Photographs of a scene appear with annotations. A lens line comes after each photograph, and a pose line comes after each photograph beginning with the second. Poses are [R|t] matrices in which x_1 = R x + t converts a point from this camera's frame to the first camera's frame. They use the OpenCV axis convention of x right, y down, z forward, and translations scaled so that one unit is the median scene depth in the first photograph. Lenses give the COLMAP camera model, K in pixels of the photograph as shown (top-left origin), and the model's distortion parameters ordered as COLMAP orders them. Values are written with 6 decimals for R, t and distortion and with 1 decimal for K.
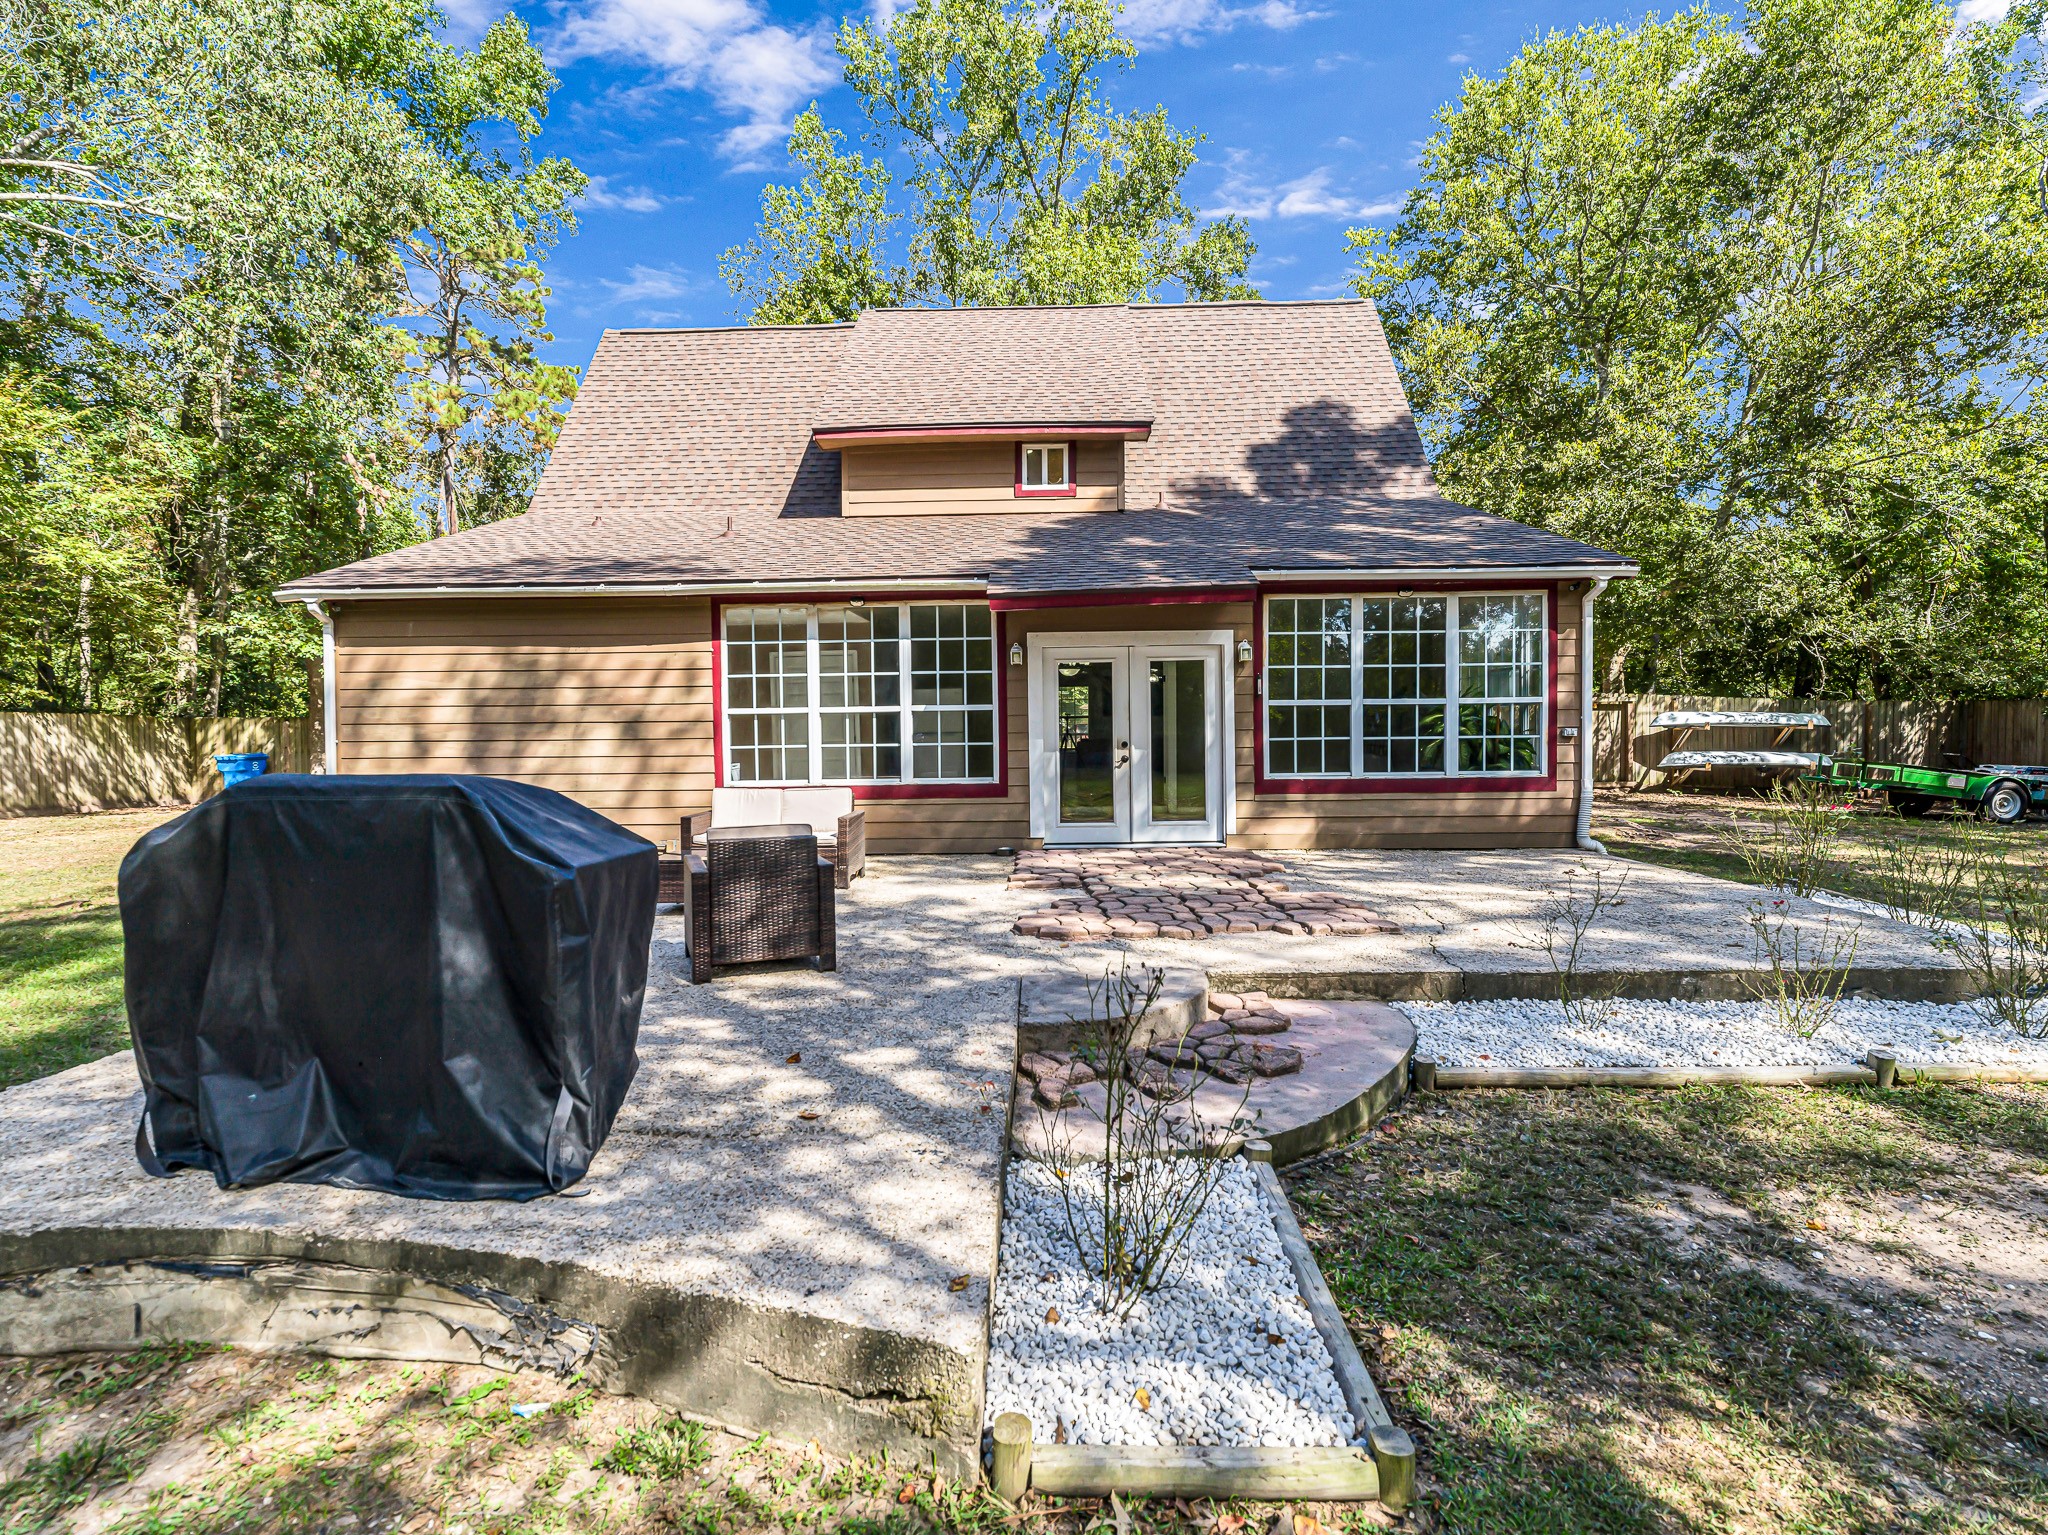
lens RADIAL K [[1011.7, 0, 1024.0], [0, 1011.7, 767.5], [0, 0, 1]] dist [0.003608, 0.000266]
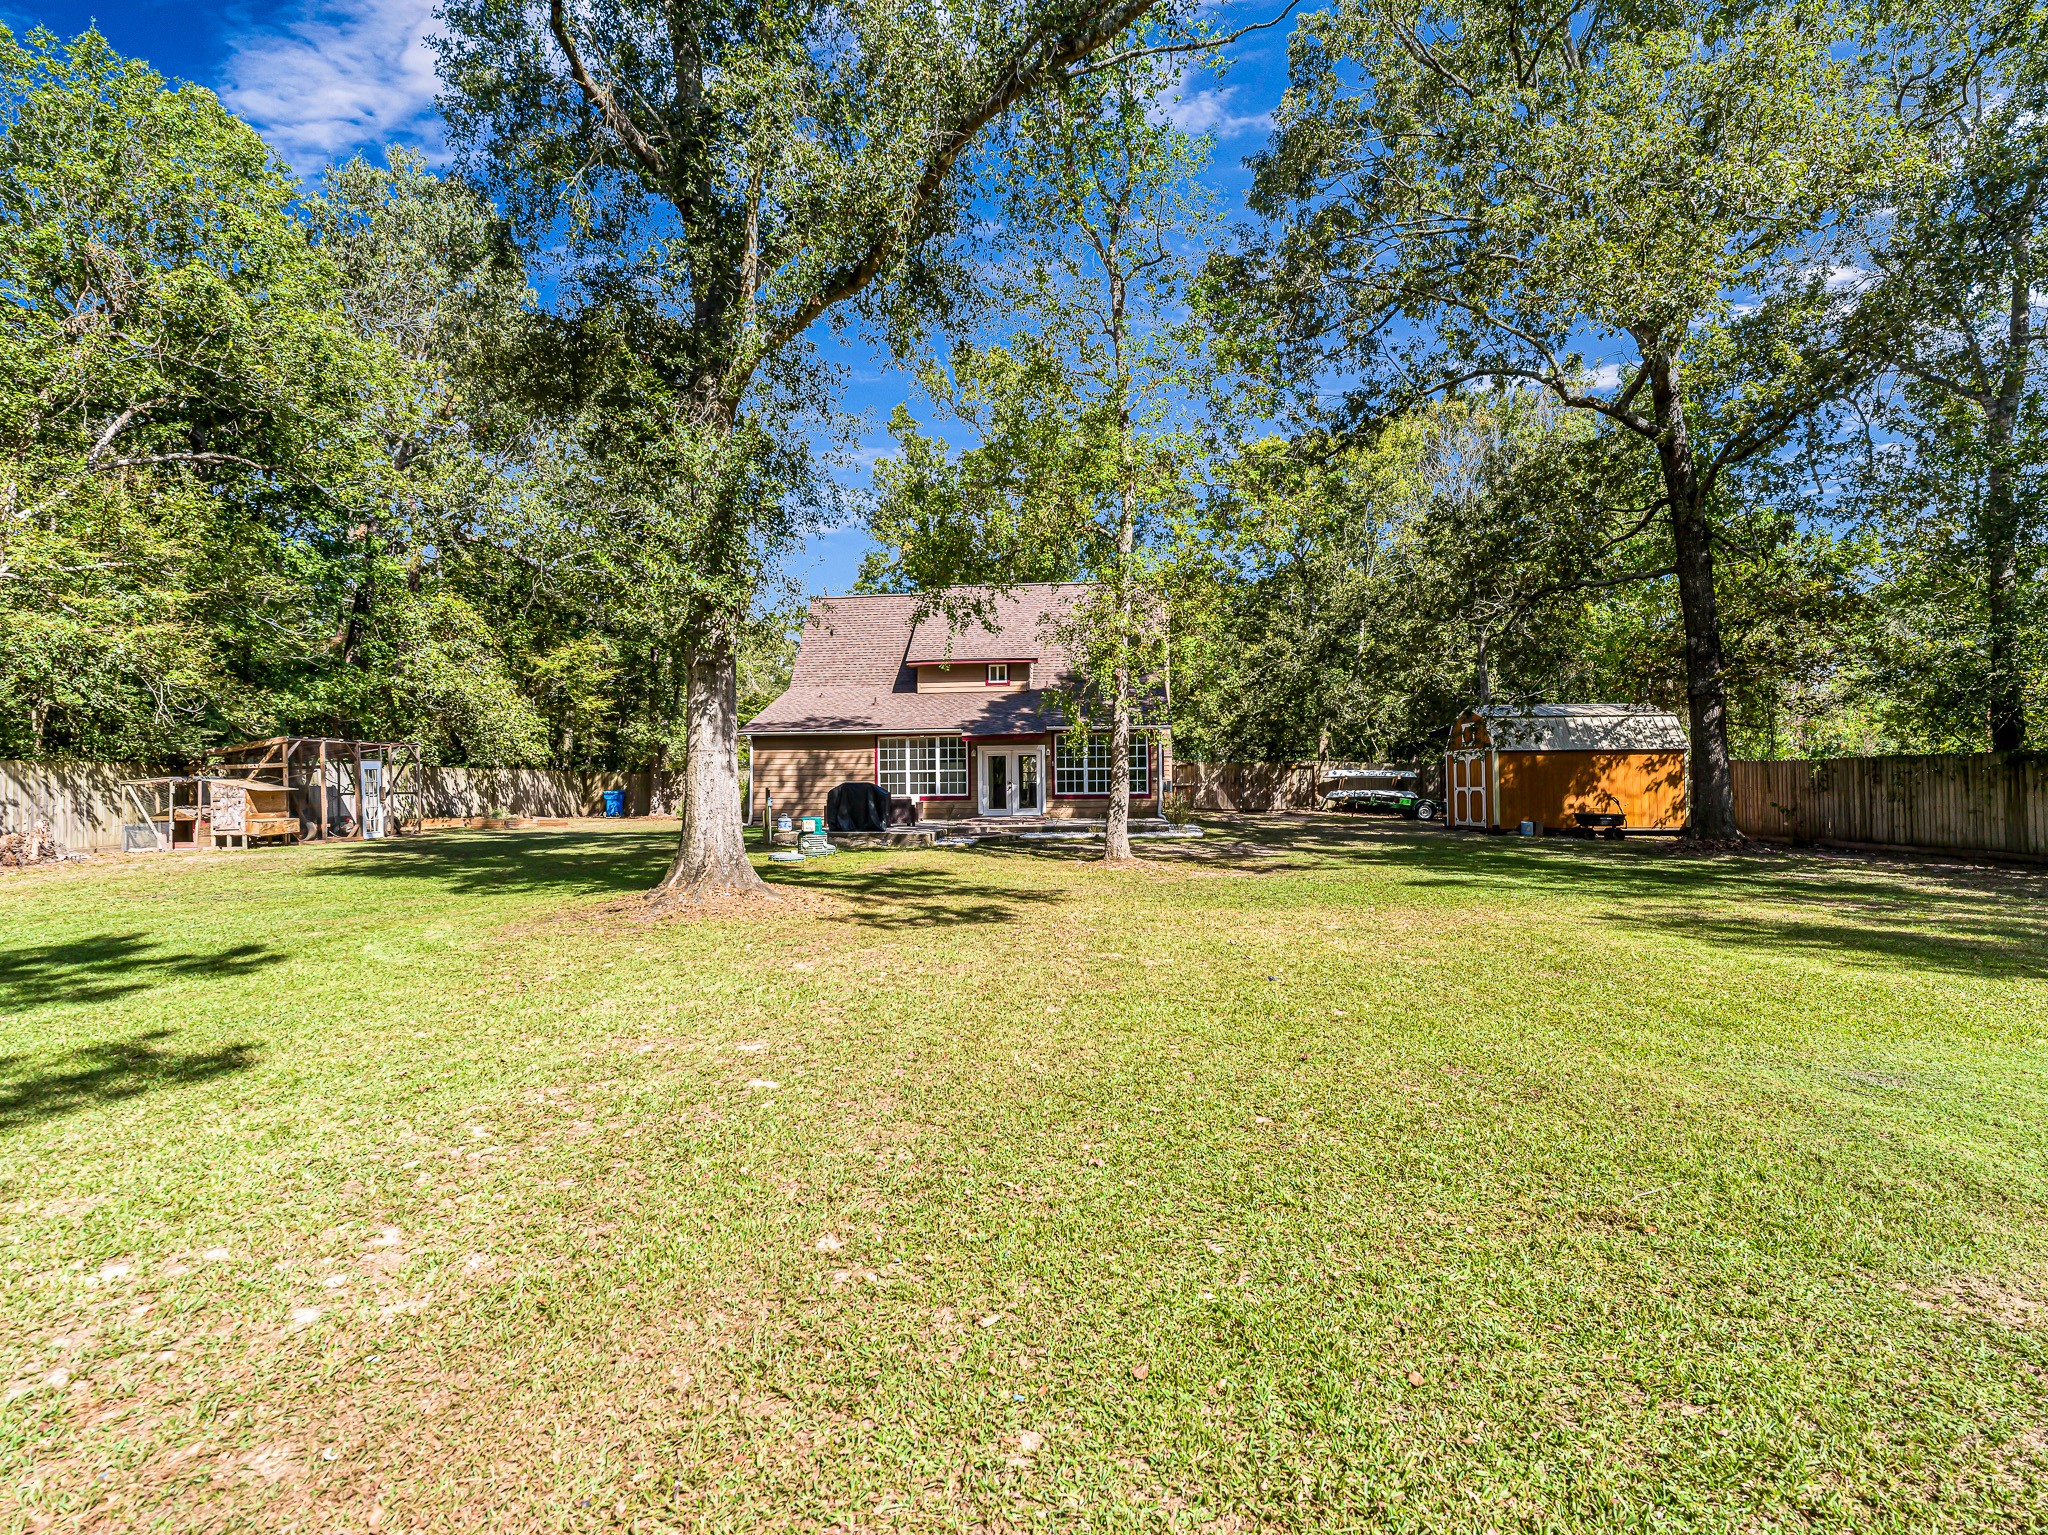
lens RADIAL K [[1021.4, 0, 1015.2], [0, 1021.4, 765.2], [0, 0, 1]] dist [-0.000075, -0.000054]
pose [[0.996310, 0.000596, -0.085826, 0.254310], [-0.005112, 0.998613, -0.052400, 0.056853], [0.085676, 0.052645, 0.994931, -1.367063]]
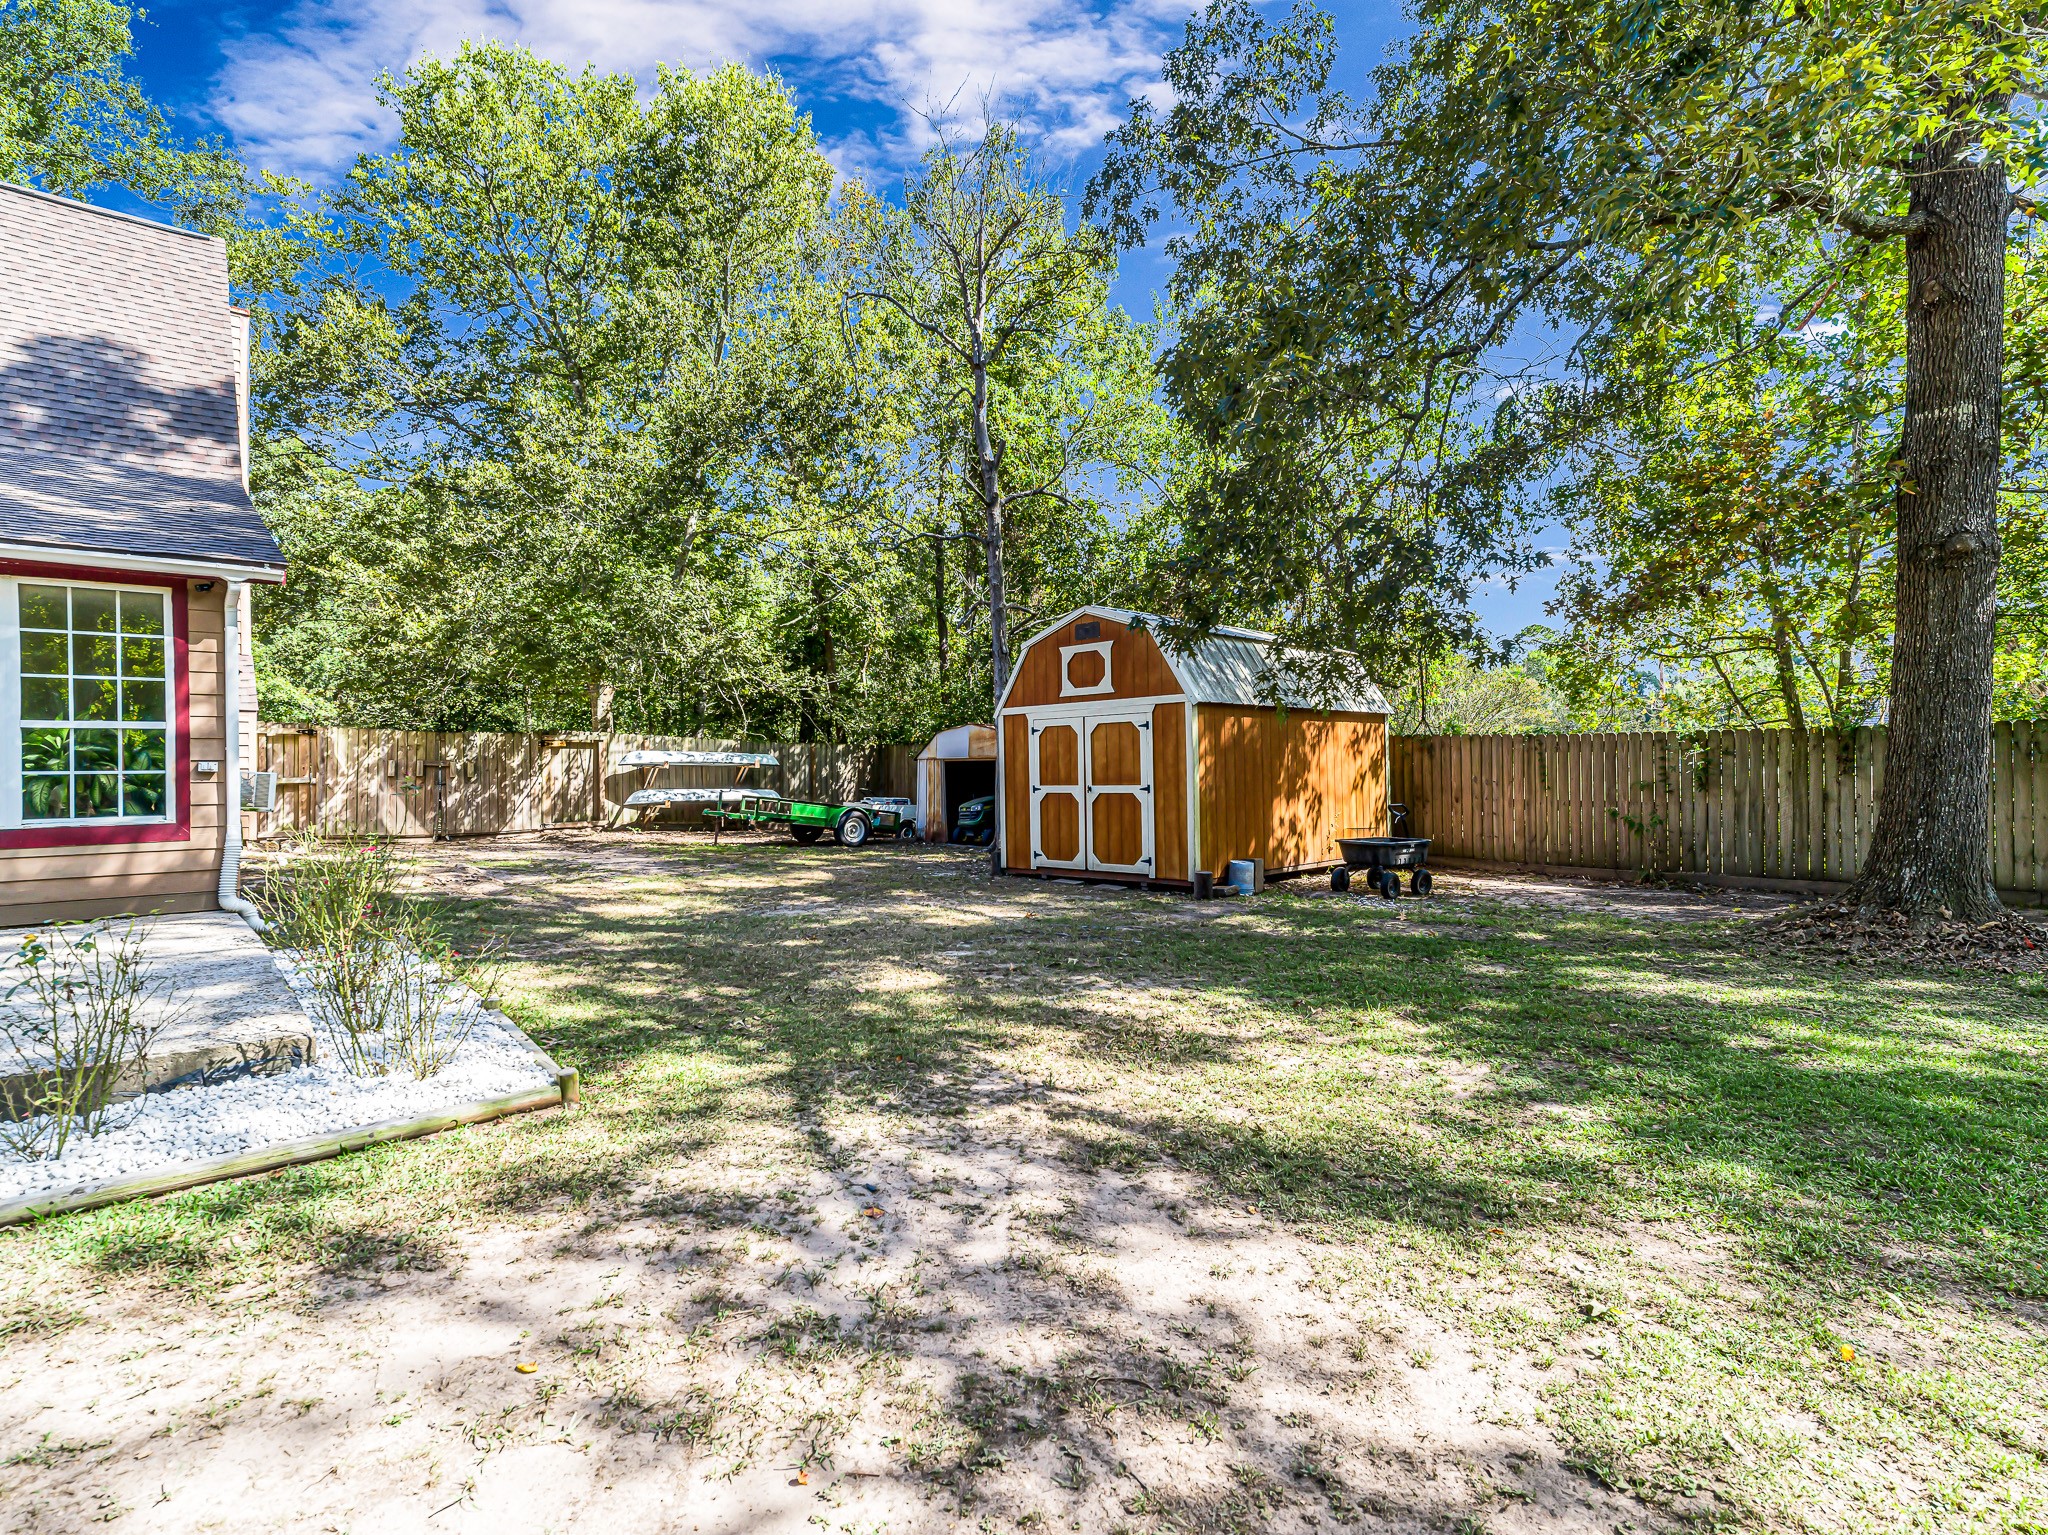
lens RADIAL K [[1021.4, 0, 1015.2], [0, 1021.4, 765.2], [0, 0, 1]] dist [-0.000075, -0.000054]
pose [[0.745785, 0.003168, 0.666179, 0.314990], [0.025700, 0.999108, -0.033522, 0.004928], [-0.665690, 0.042121, 0.745038, -0.020867]]
